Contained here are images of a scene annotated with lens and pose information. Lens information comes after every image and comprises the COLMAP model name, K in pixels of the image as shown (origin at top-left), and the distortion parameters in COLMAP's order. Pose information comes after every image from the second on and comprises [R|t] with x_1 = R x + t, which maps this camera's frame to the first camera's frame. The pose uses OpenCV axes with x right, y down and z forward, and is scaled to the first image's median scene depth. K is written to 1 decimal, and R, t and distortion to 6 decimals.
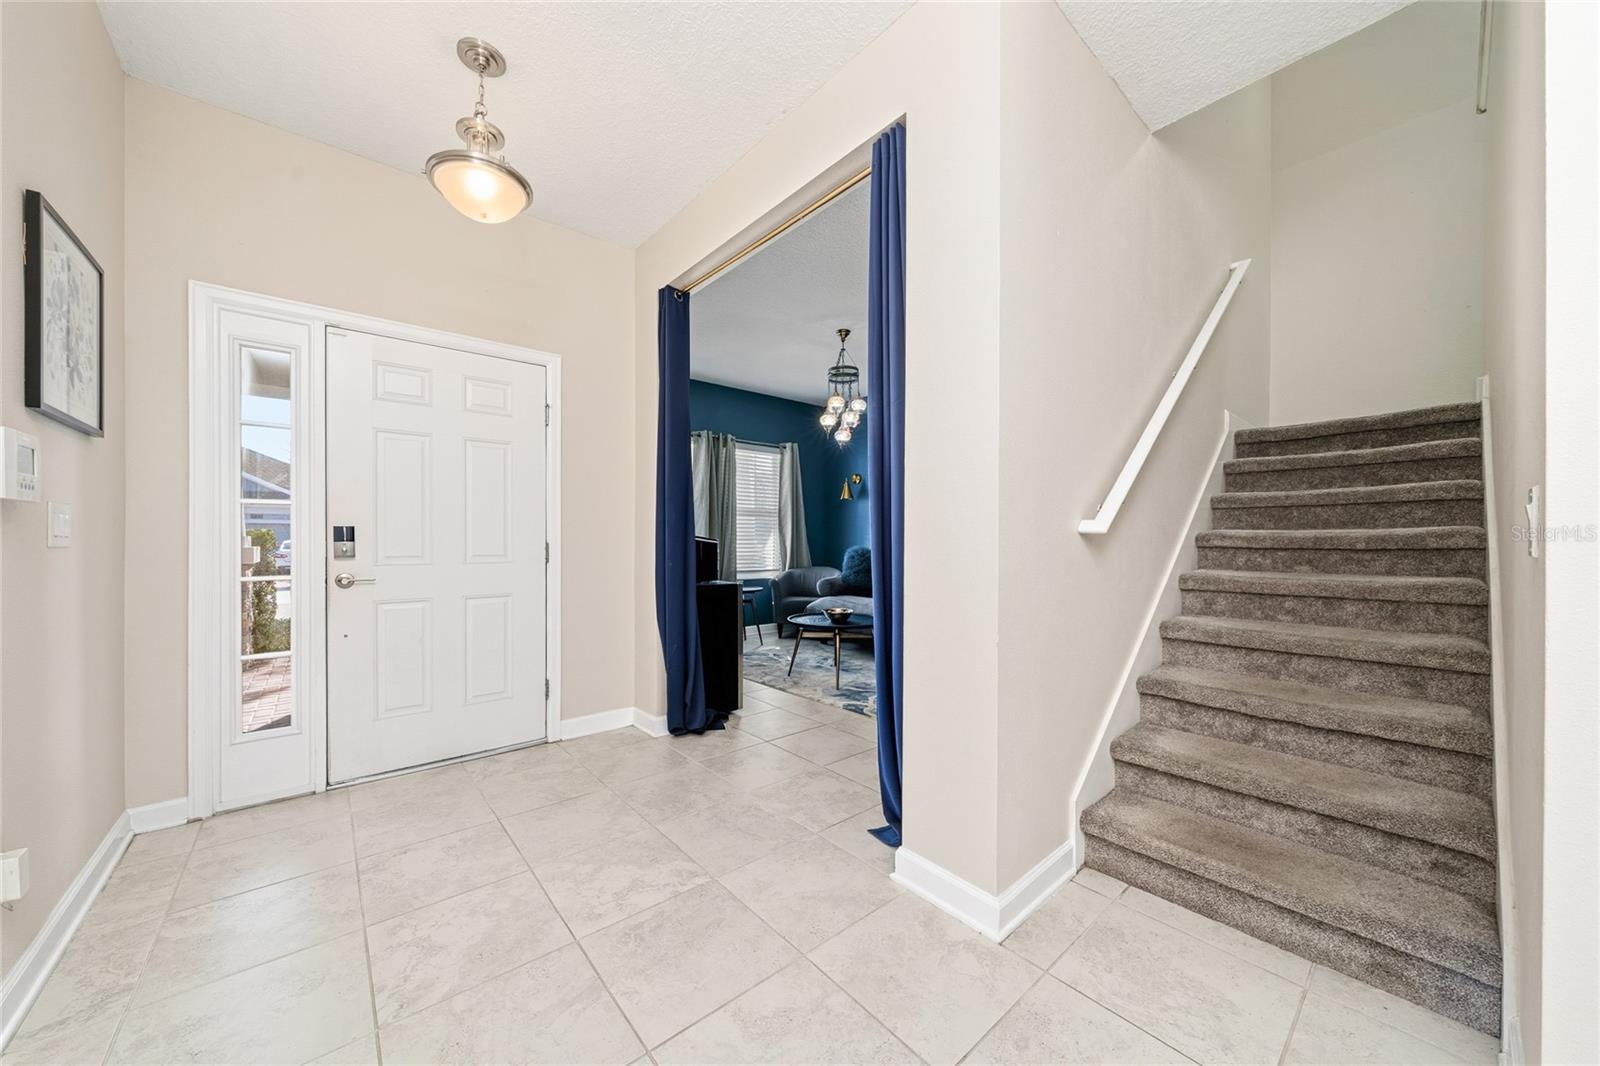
lens RADIAL K [[558.0, 0, 798.1], [0, 558.0, 536.0], [0, 0, 1]] dist [0.001679, -0.000175]
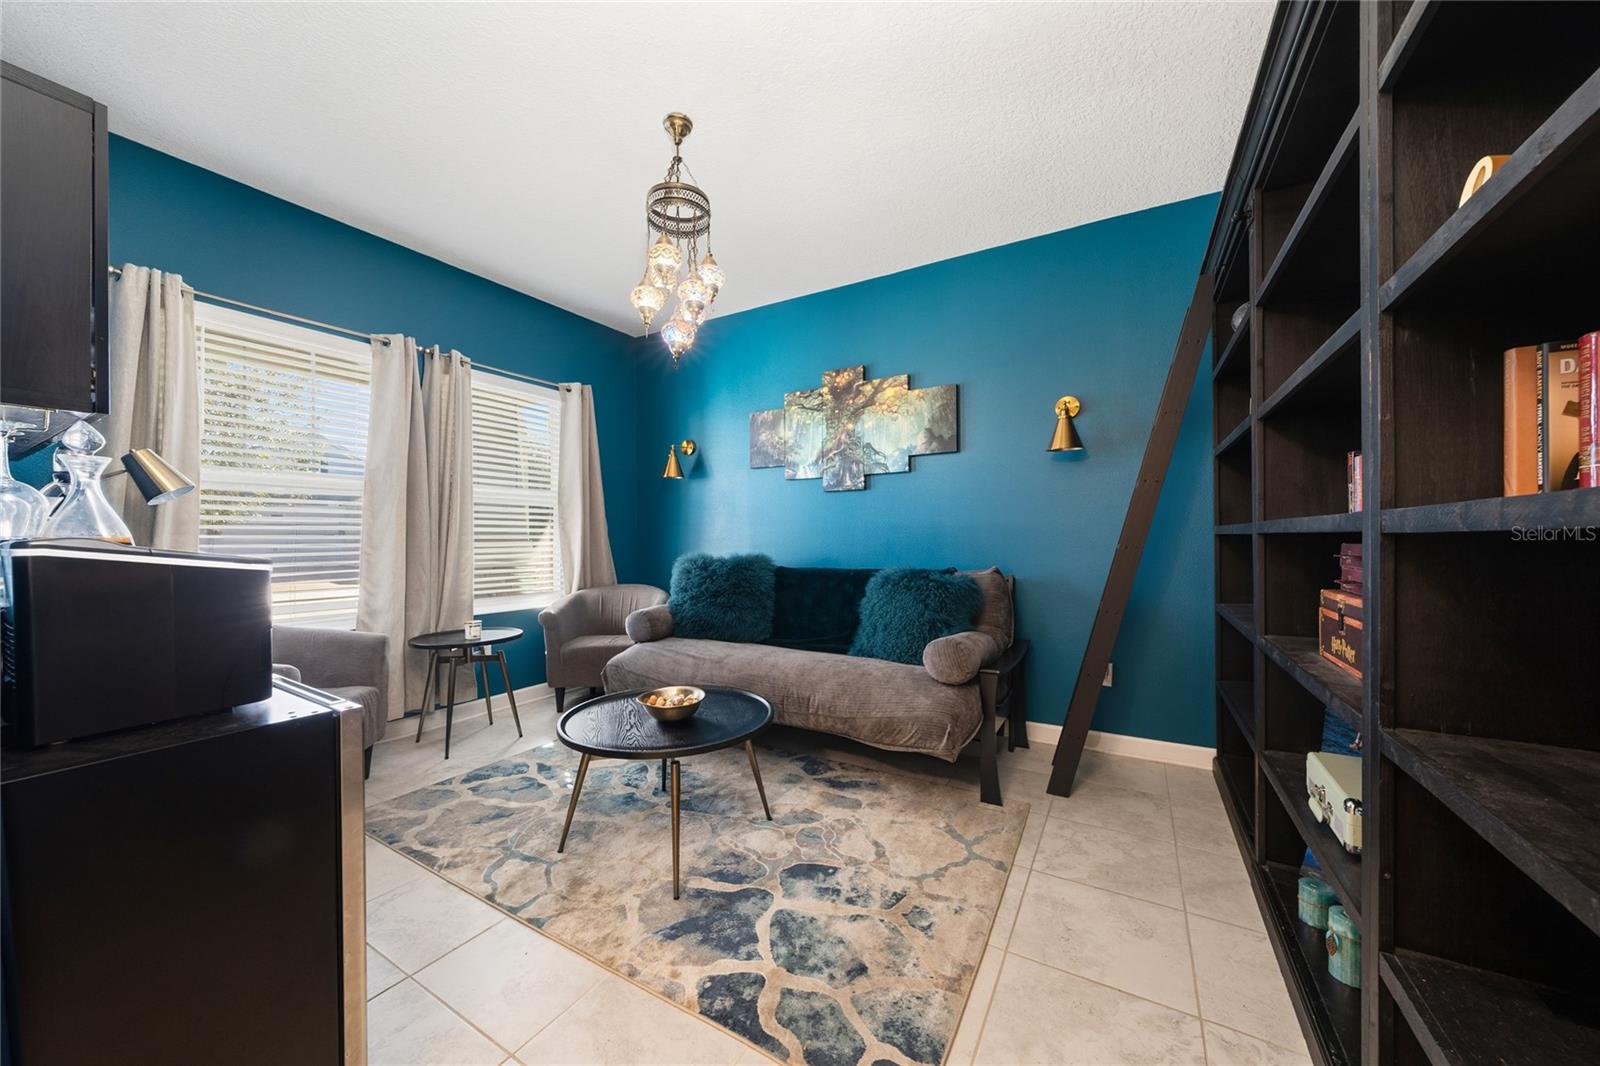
lens RADIAL K [[558.0, 0, 795.9], [0, 558.0, 532.4], [0, 0, 1]] dist [0.001679, -0.000175]
pose [[0.946303, -0.005590, 0.323231, 0.014948], [0.005408, 0.999984, 0.001464, -0.004636], [-0.323234, 0.000363, 0.946319, 0.411530]]
